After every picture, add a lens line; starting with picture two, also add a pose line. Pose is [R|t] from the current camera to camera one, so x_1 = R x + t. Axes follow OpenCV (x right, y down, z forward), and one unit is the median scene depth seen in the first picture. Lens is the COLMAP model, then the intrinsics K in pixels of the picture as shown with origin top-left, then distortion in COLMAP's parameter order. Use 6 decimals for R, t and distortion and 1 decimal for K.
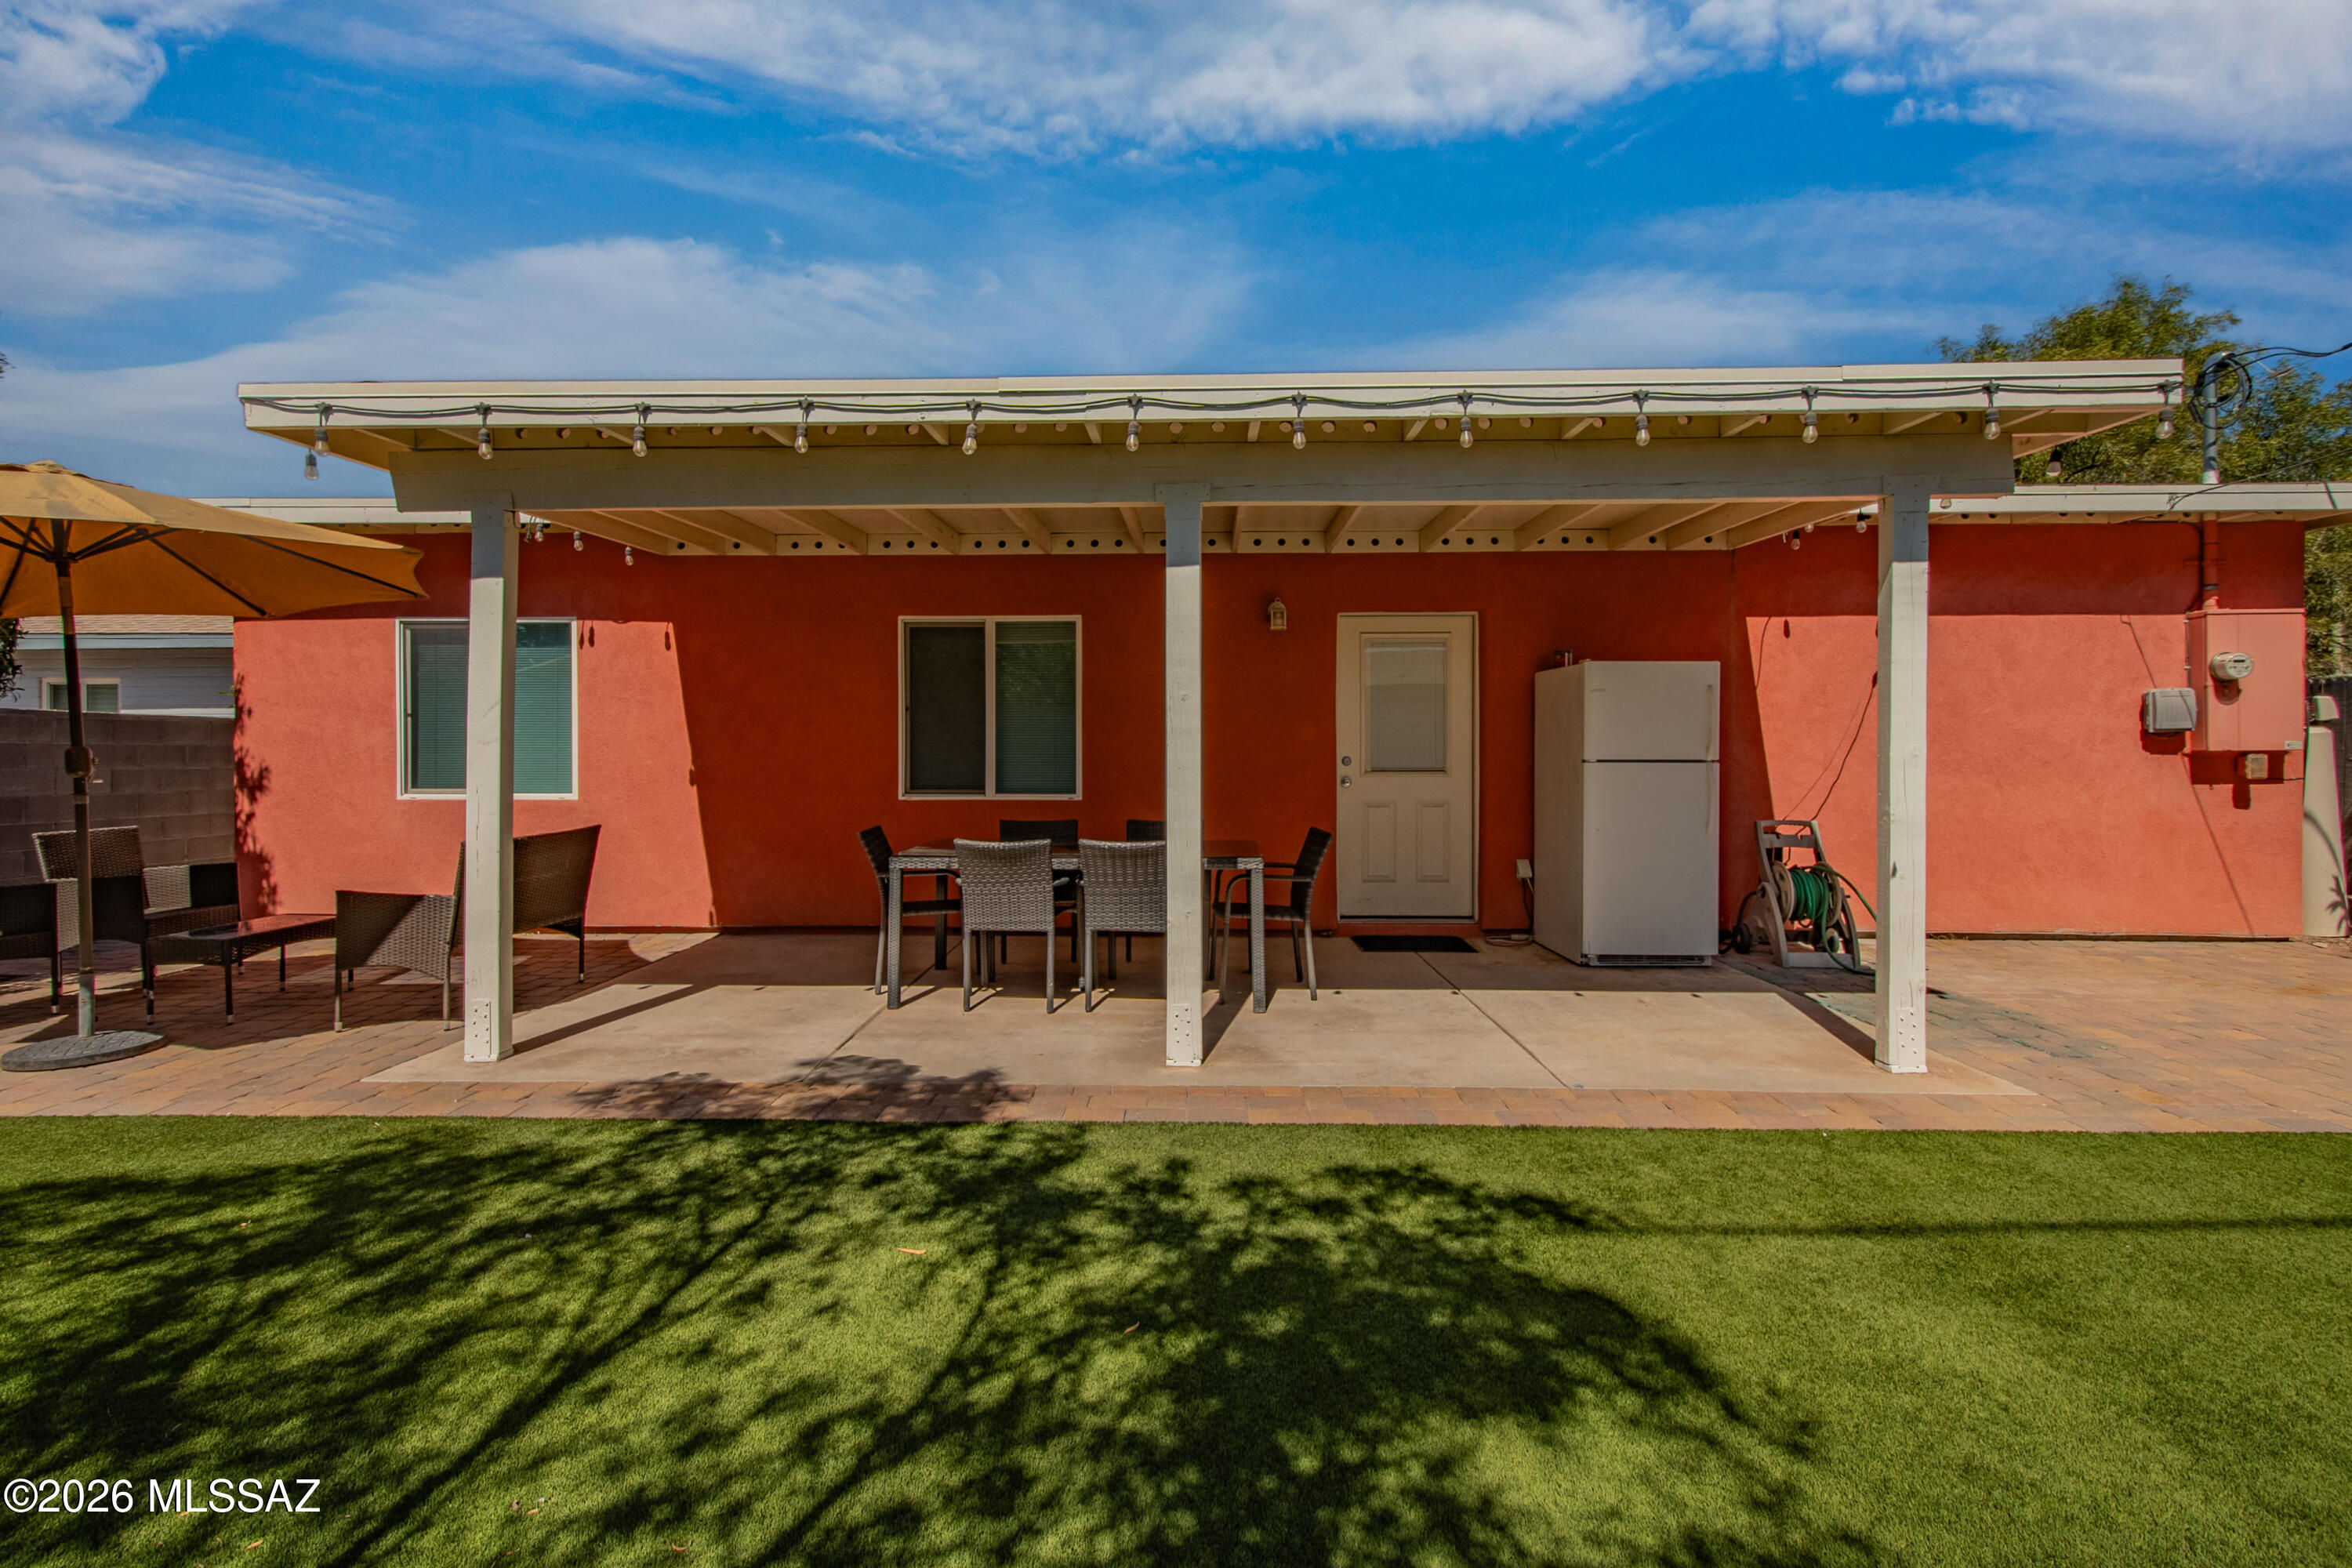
lens RADIAL K [[1119.8, 0, 1173.3], [0, 1119.8, 772.1], [0, 0, 1]] dist [0.000807, 0.000102]
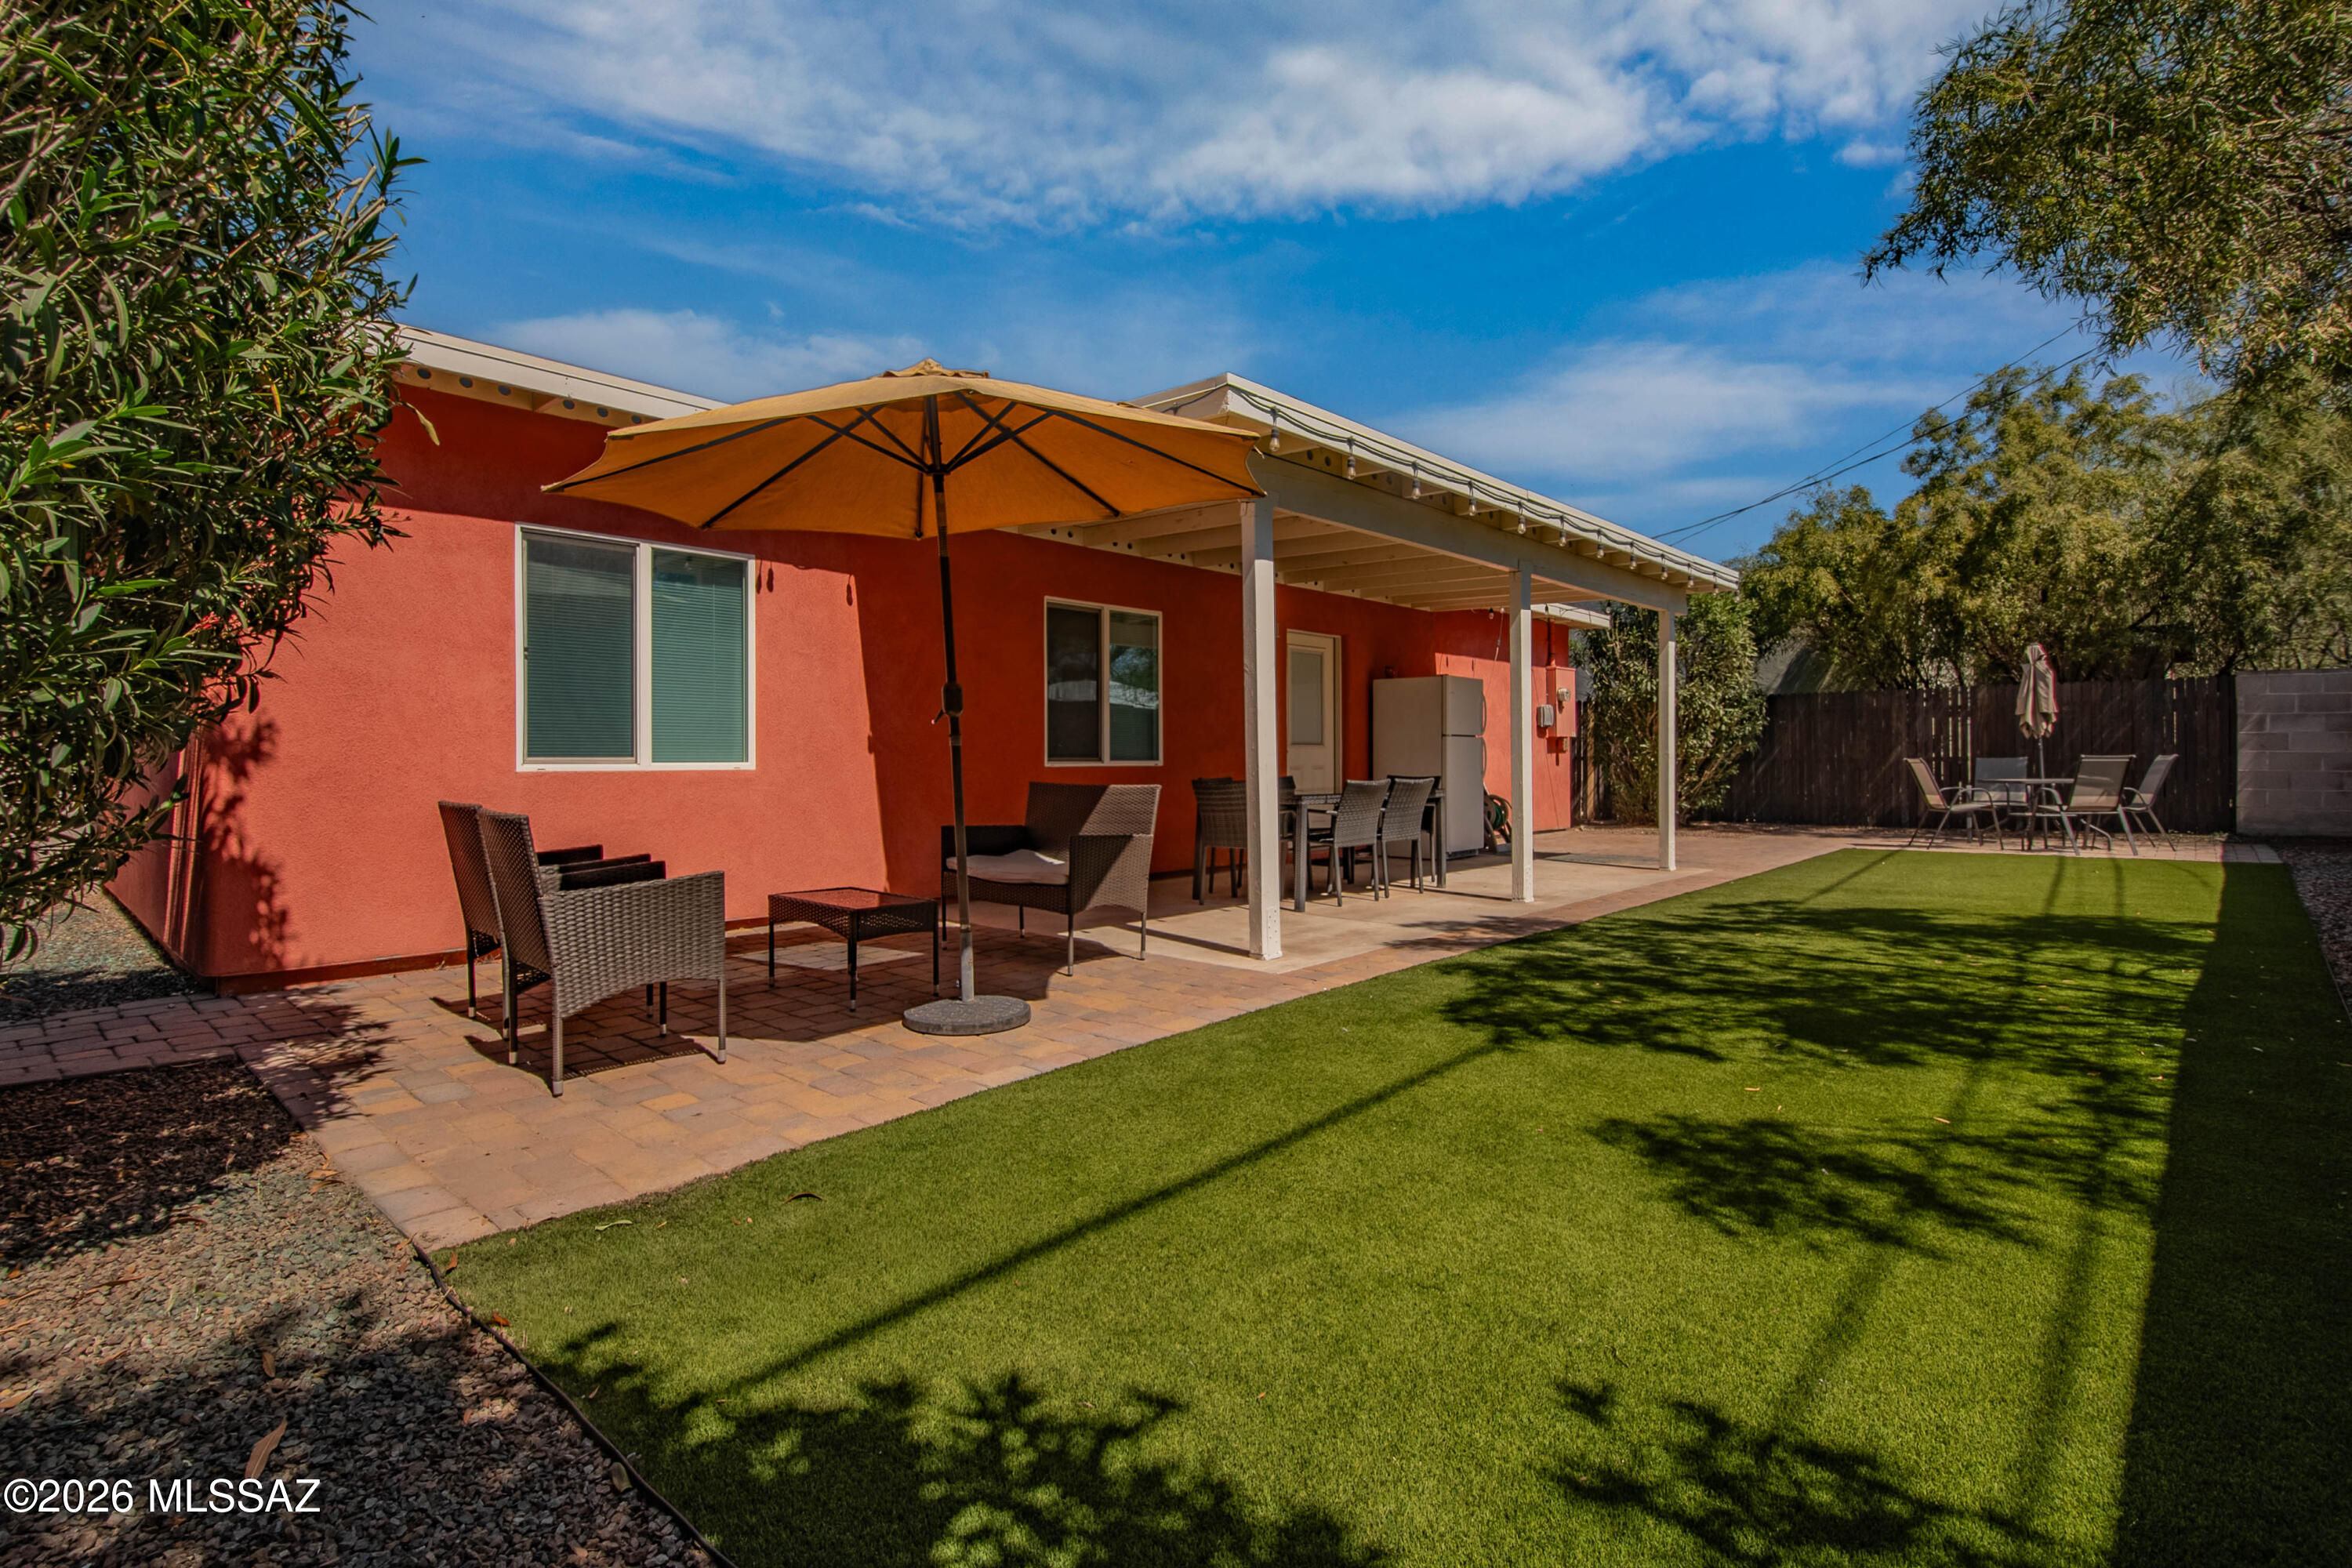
lens RADIAL K [[1242.4, 0, 1231.8], [0, 1242.4, 776.8], [0, 0, 1]] dist [0.002929, 0.000252]
pose [[0.588900, -0.011682, 0.808121, -1.112285], [0.020200, 0.999796, -0.000267, 0.038866], [-0.807953, 0.016482, 0.589016, 0.154936]]
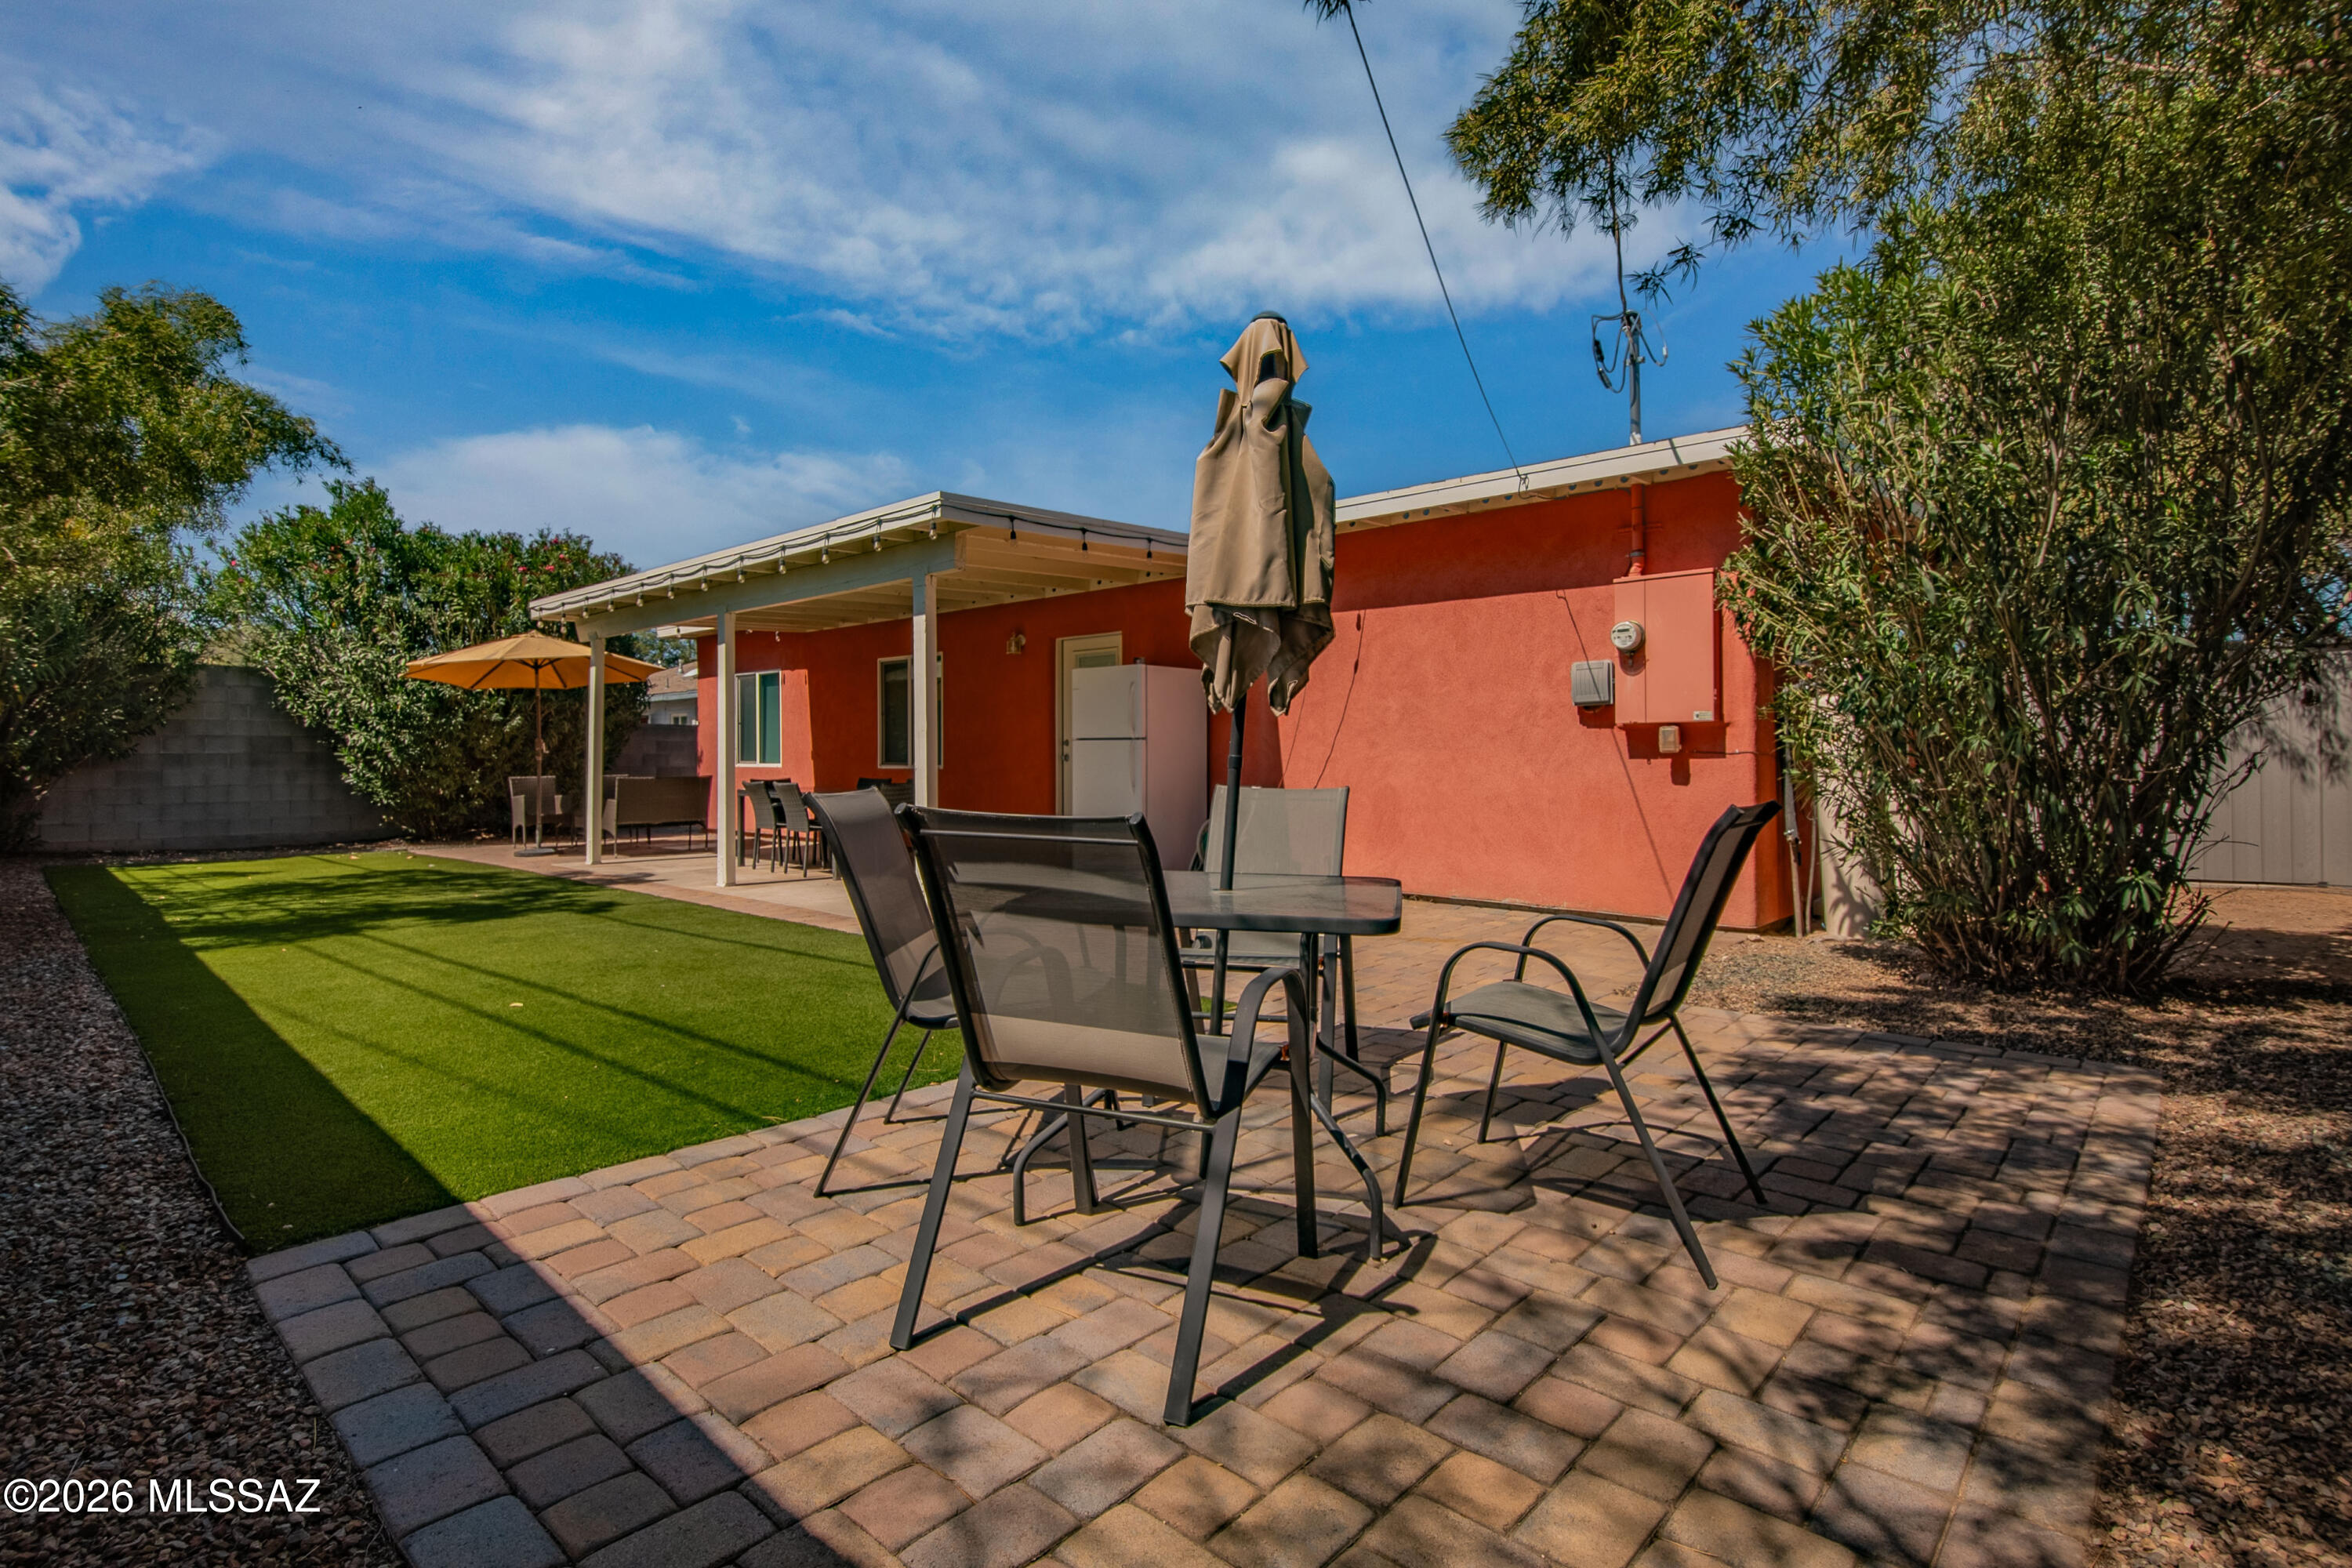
lens RADIAL K [[1242.4, 0, 1231.8], [0, 1242.4, 776.8], [0, 0, 1]] dist [0.002929, 0.000252]
pose [[0.768644, 0.003310, -0.639669, 1.287941], [0.010409, 0.999790, 0.017681, 0.004409], [0.639592, -0.020248, 0.768447, -0.046103]]
